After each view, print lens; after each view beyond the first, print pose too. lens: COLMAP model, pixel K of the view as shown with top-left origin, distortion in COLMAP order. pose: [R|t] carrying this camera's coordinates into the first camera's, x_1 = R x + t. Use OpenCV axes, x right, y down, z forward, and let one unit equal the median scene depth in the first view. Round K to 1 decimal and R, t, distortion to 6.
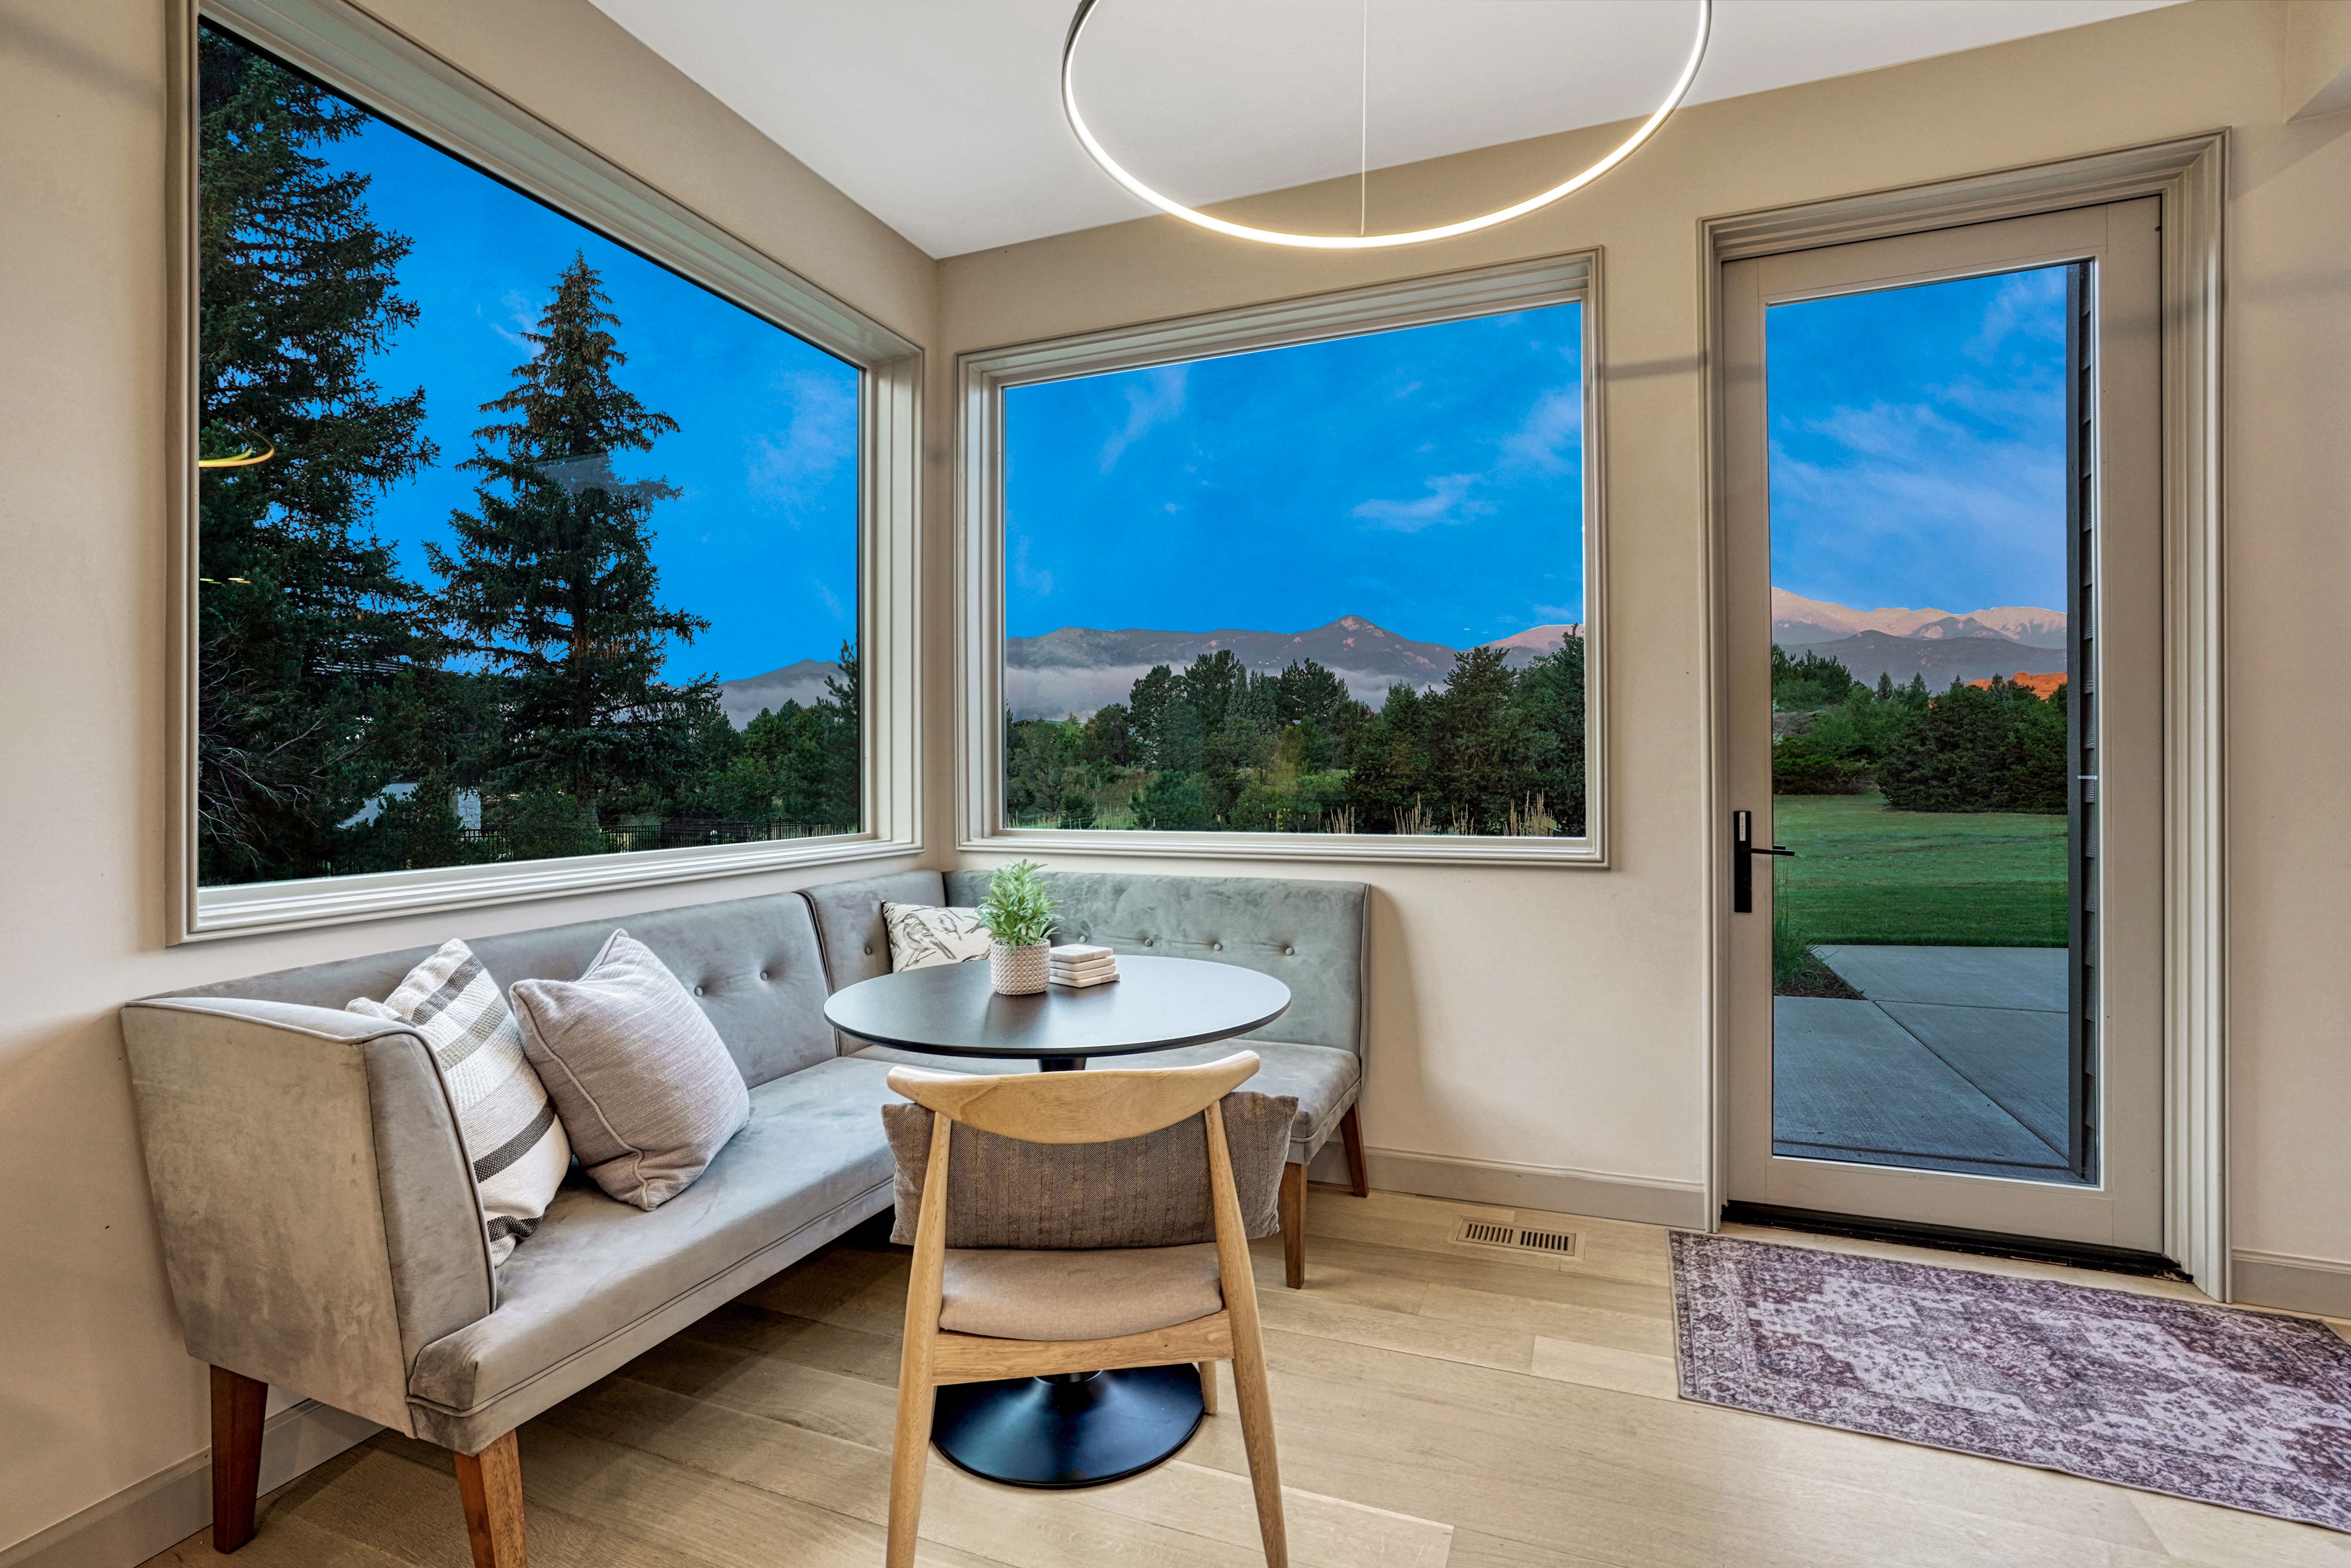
lens RADIAL K [[1103.4, 0, 1204.4], [0, 1103.4, 775.4], [0, 0, 1]] dist [-0.049642, 0.026459]
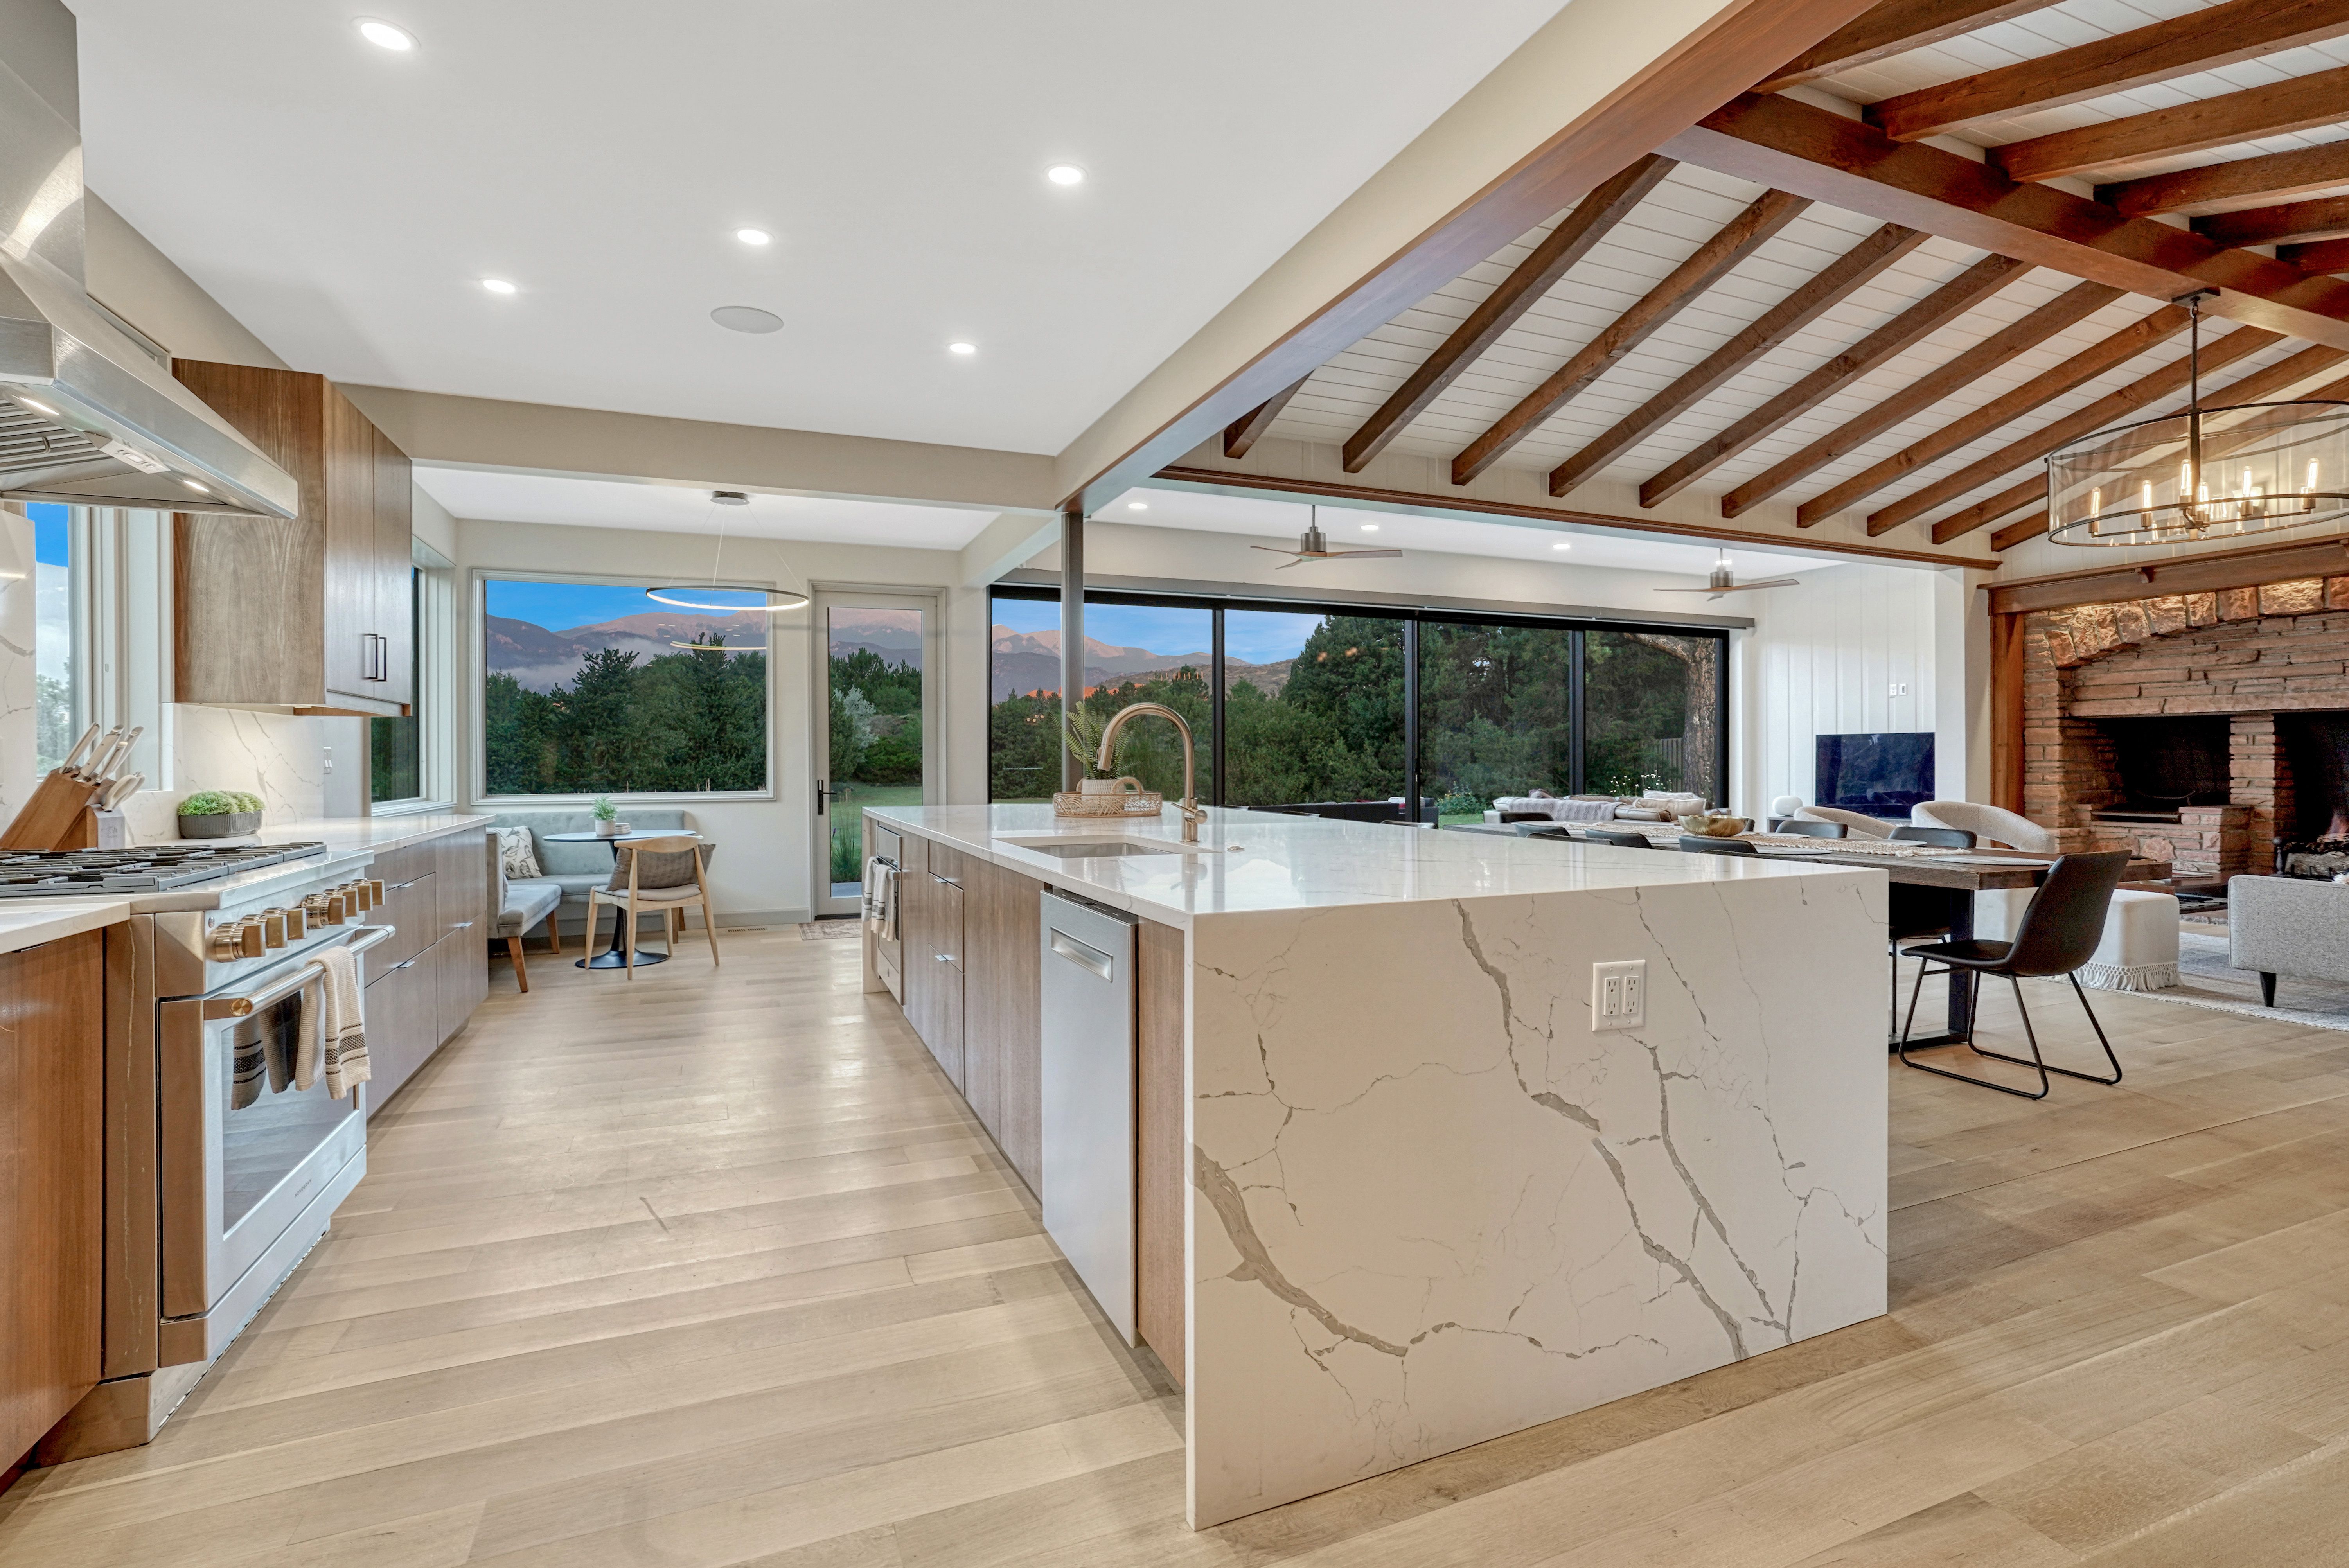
lens RADIAL K [[1102.4, 0, 1196.6], [0, 1102.4, 763.2], [0, 0, 1]] dist [-0.049642, 0.026459]
pose [[0.721964, 0.001333, 0.691929, -0.066894], [0.002980, 0.999983, -0.005036, 0.000381], [-0.691924, 0.005698, 0.721948, -0.149881]]
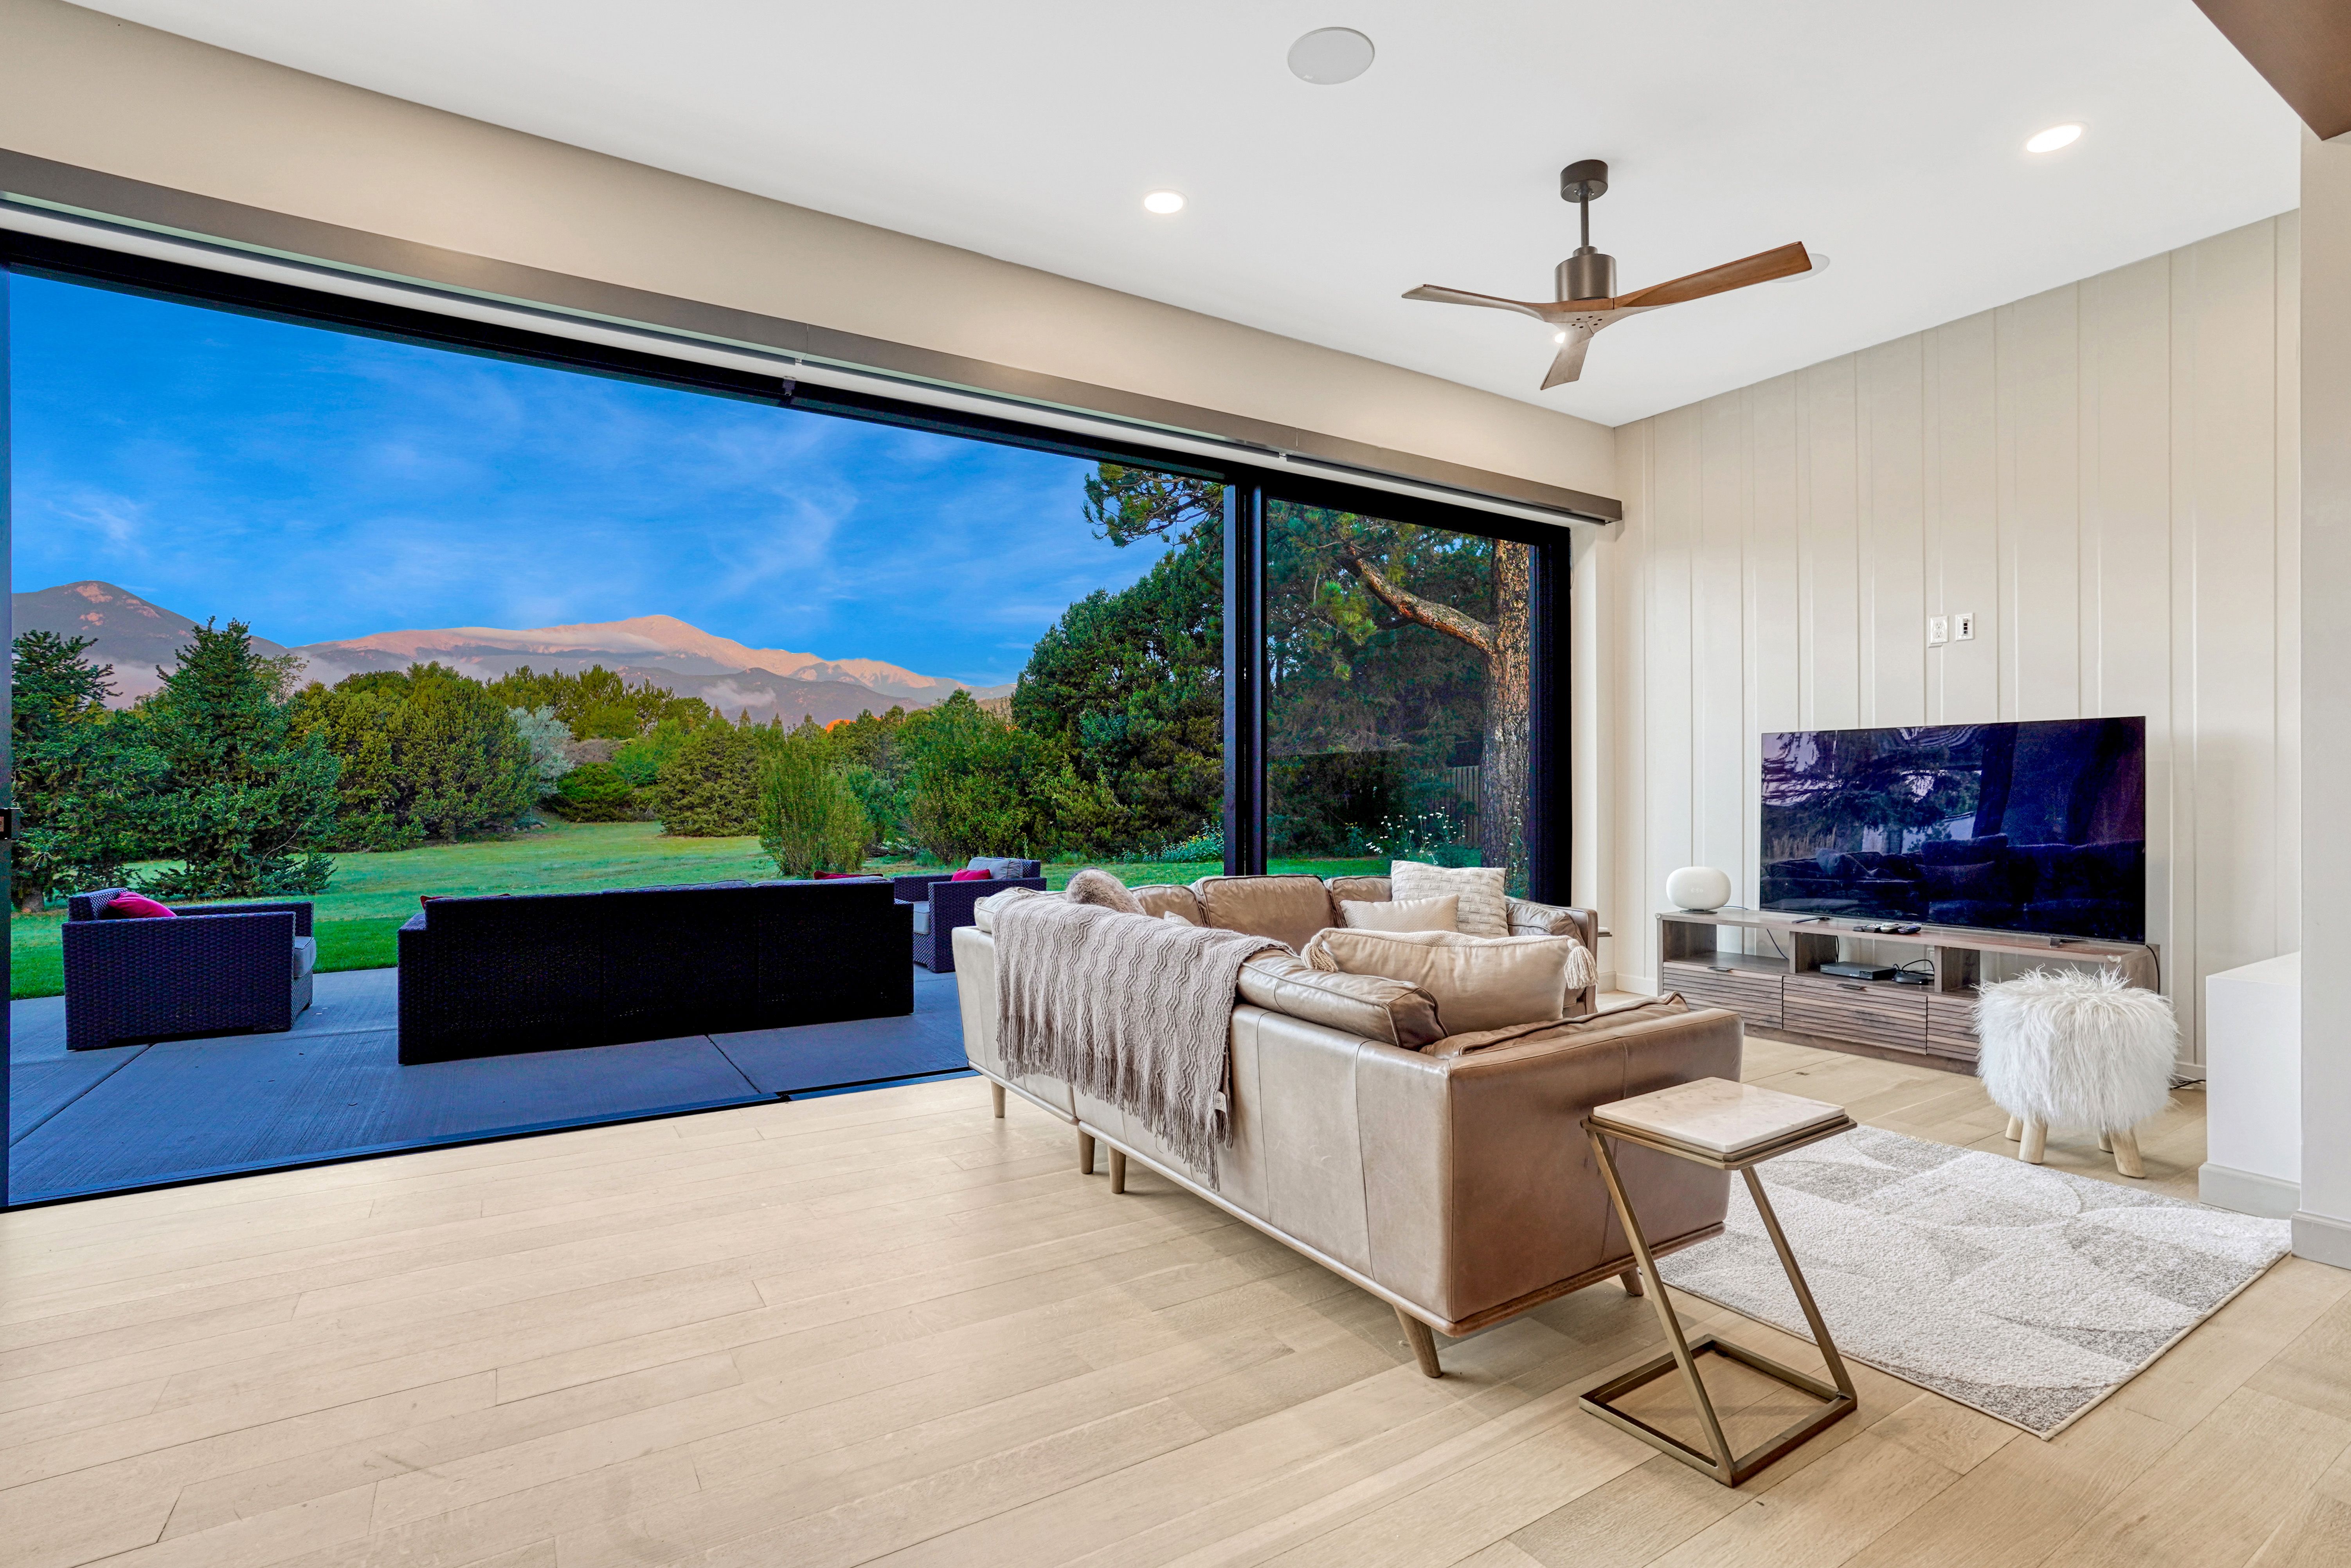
lens RADIAL K [[1103.4, 0, 1181.1], [0, 1103.4, 795.1], [0, 0, 1]] dist [-0.049642, 0.026459]
pose [[0.607824, 0.003516, 0.794064, 0.136478], [0.001467, 0.999984, -0.005551, -0.000478], [-0.794070, 0.004538, 0.607809, -0.066350]]
